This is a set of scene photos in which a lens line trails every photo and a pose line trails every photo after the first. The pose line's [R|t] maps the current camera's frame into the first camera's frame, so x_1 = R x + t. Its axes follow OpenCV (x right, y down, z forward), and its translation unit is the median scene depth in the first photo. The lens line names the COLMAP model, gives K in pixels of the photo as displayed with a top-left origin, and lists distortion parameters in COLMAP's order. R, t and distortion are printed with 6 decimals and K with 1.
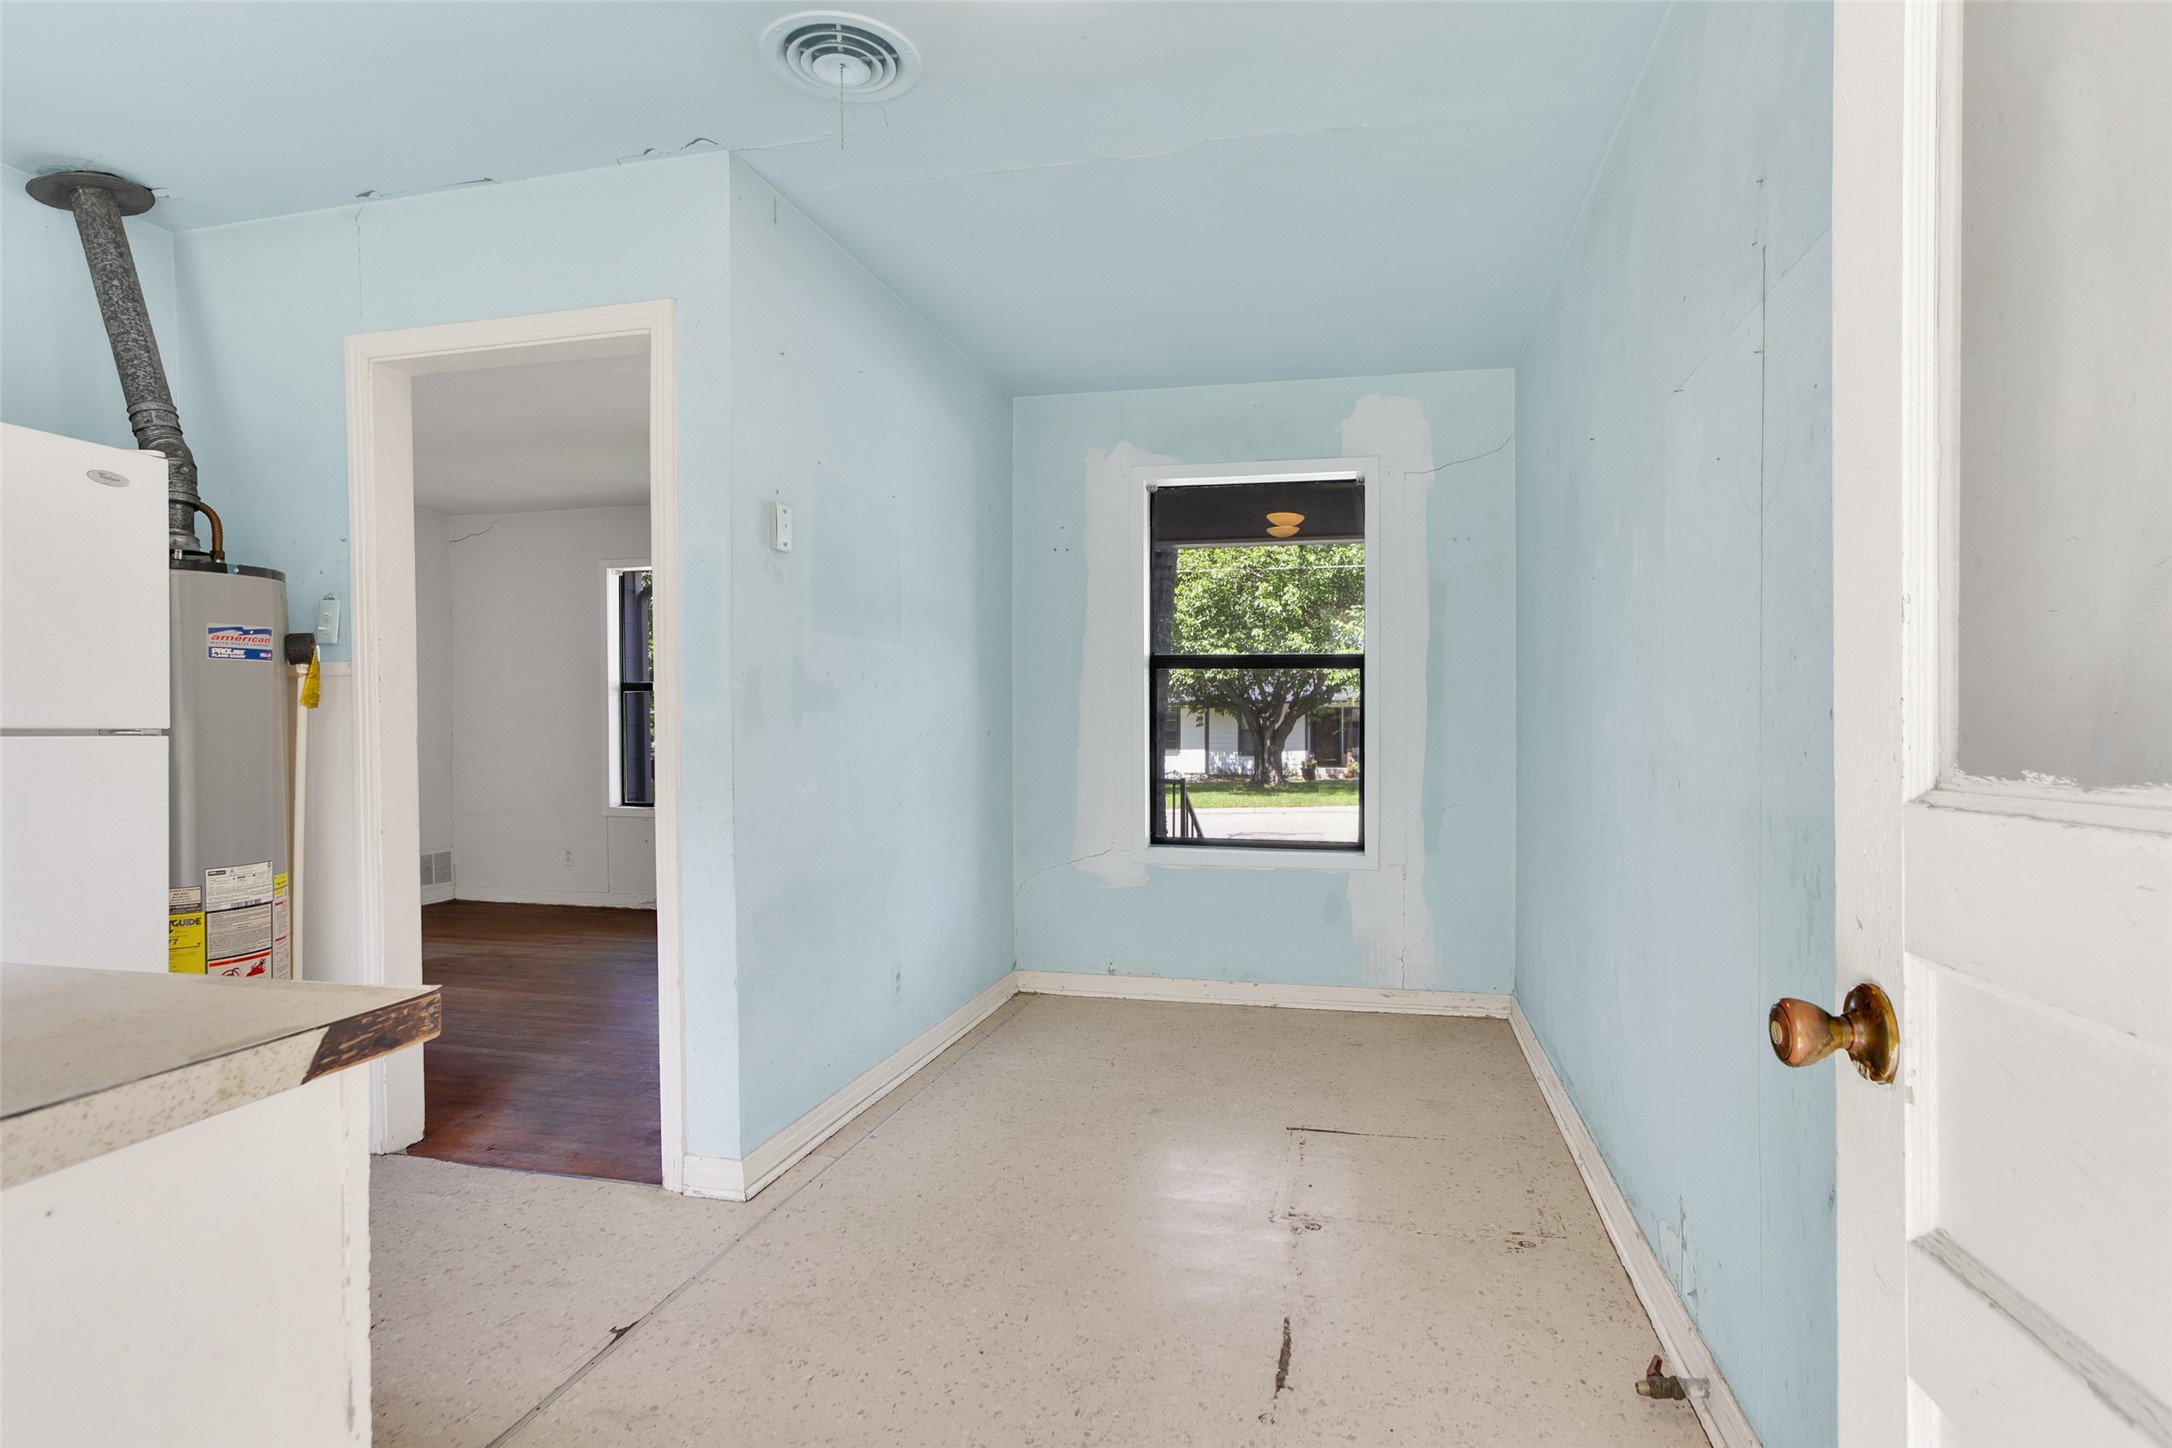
lens RADIAL K [[1146.3, 0, 1086.0], [0, 1146.3, 724.0], [0, 0, 1]] dist [-0.034712, -0.000117]
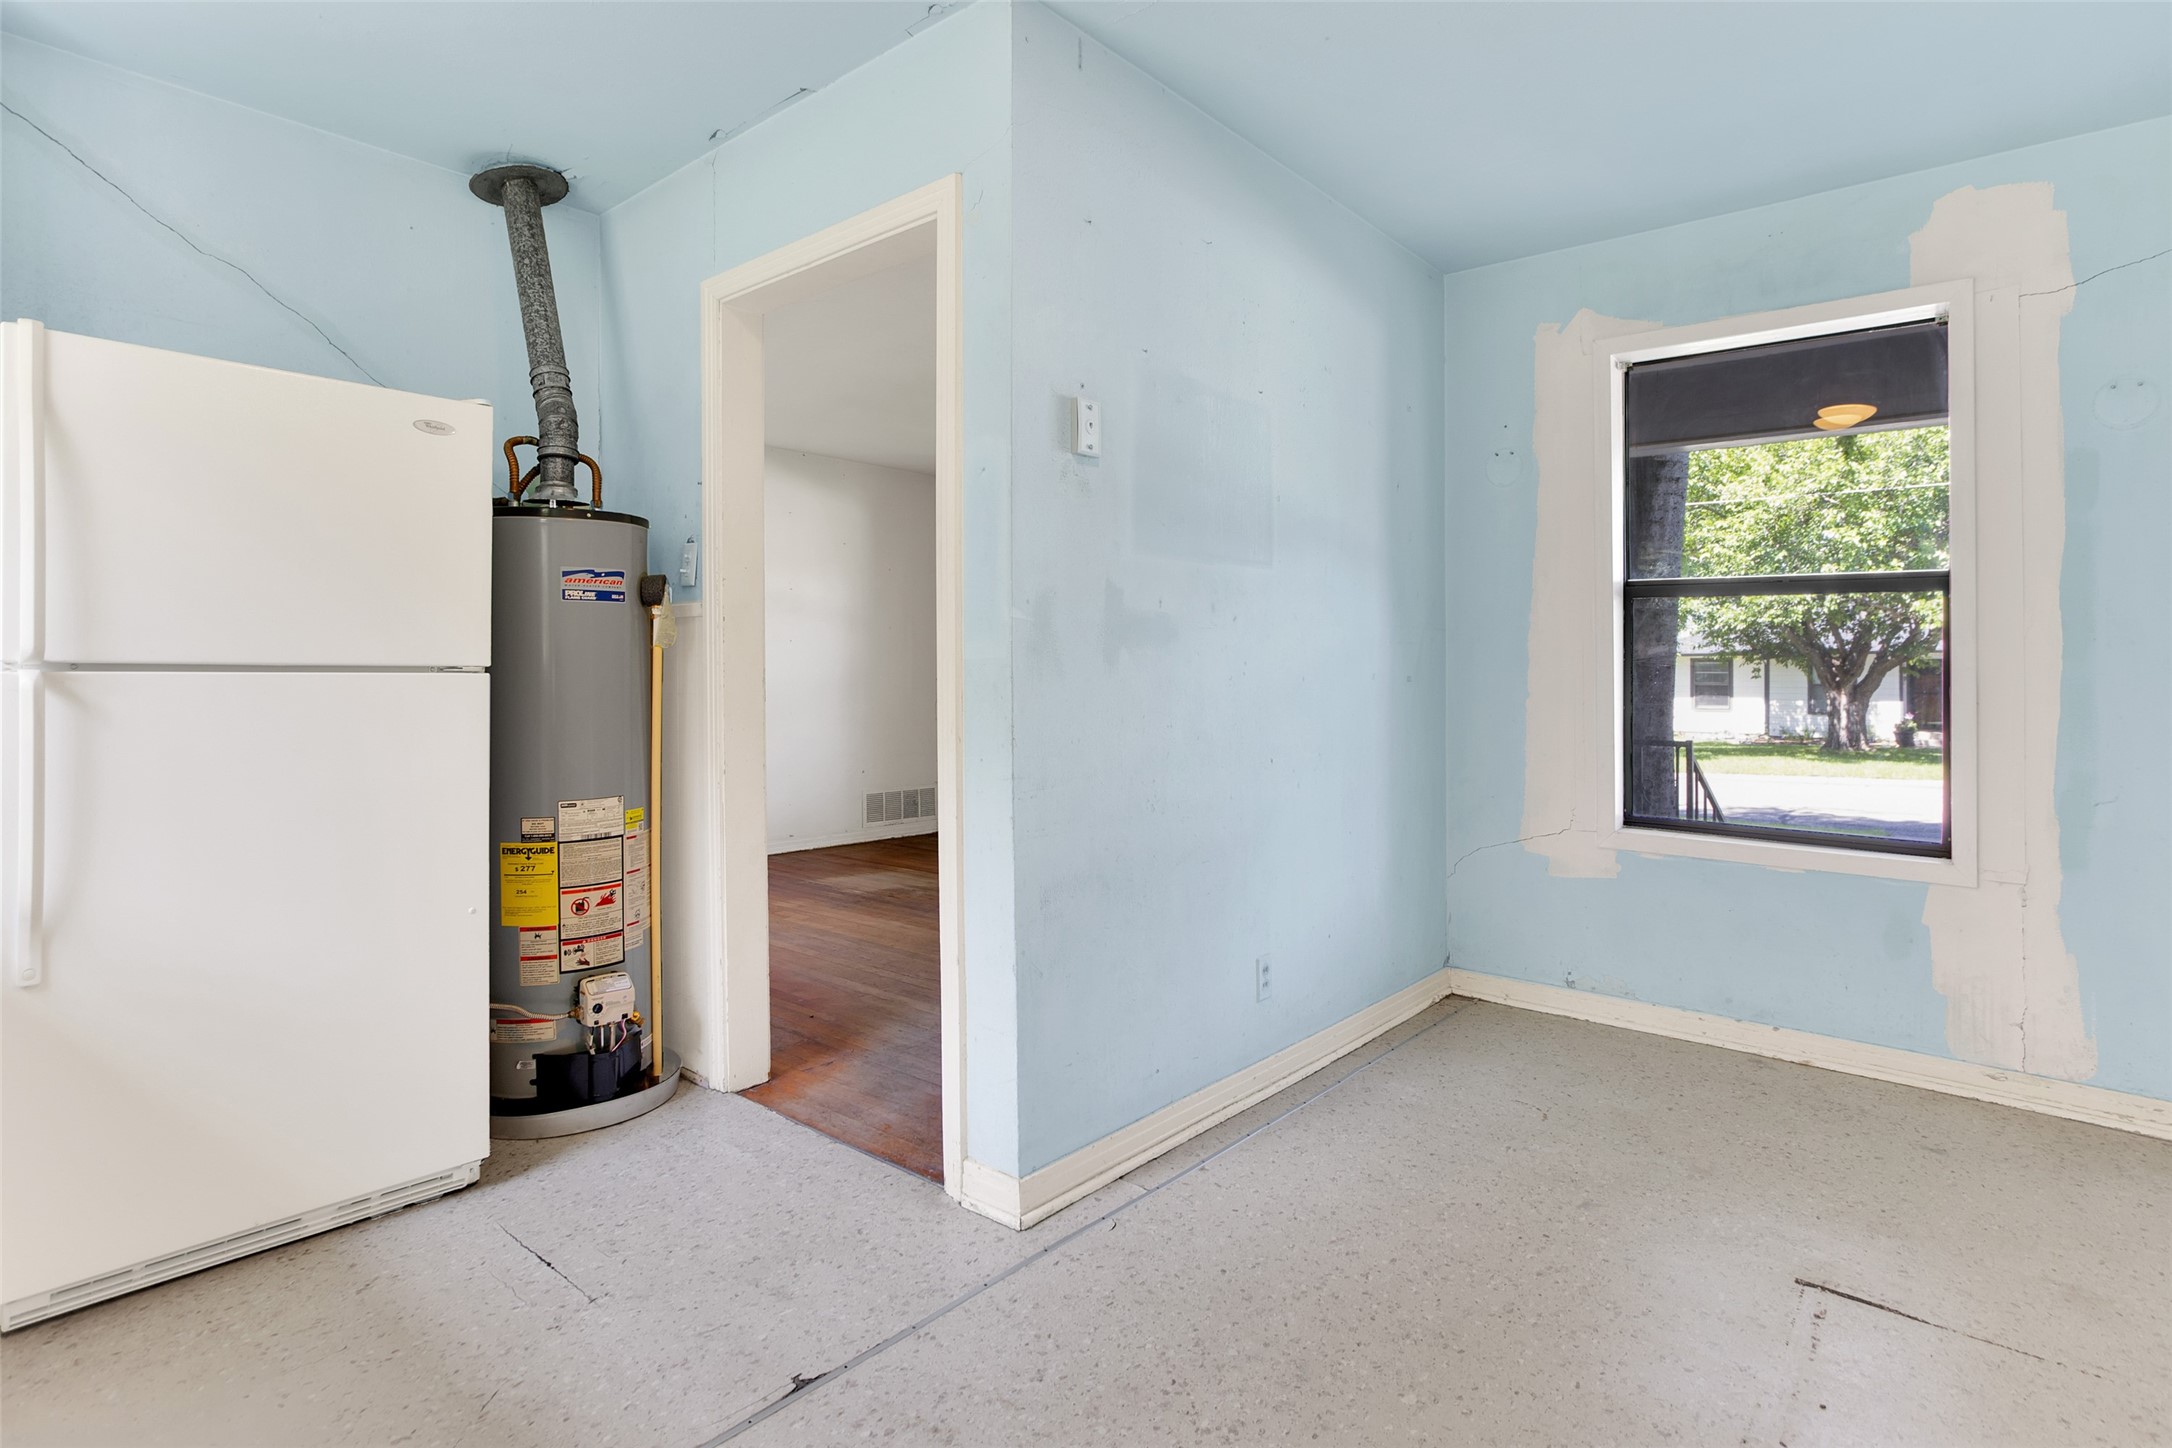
lens RADIAL K [[1074.6, 0, 1083.6], [0, 1074.6, 680.0], [0, 0, 1]] dist [-0.051475, 0.000173]
pose [[0.885503, 0.002843, -0.464625, 0.096828], [-0.002791, 0.999996, 0.000799, 0.012227], [0.464625, 0.000589, 0.885507, 0.306308]]
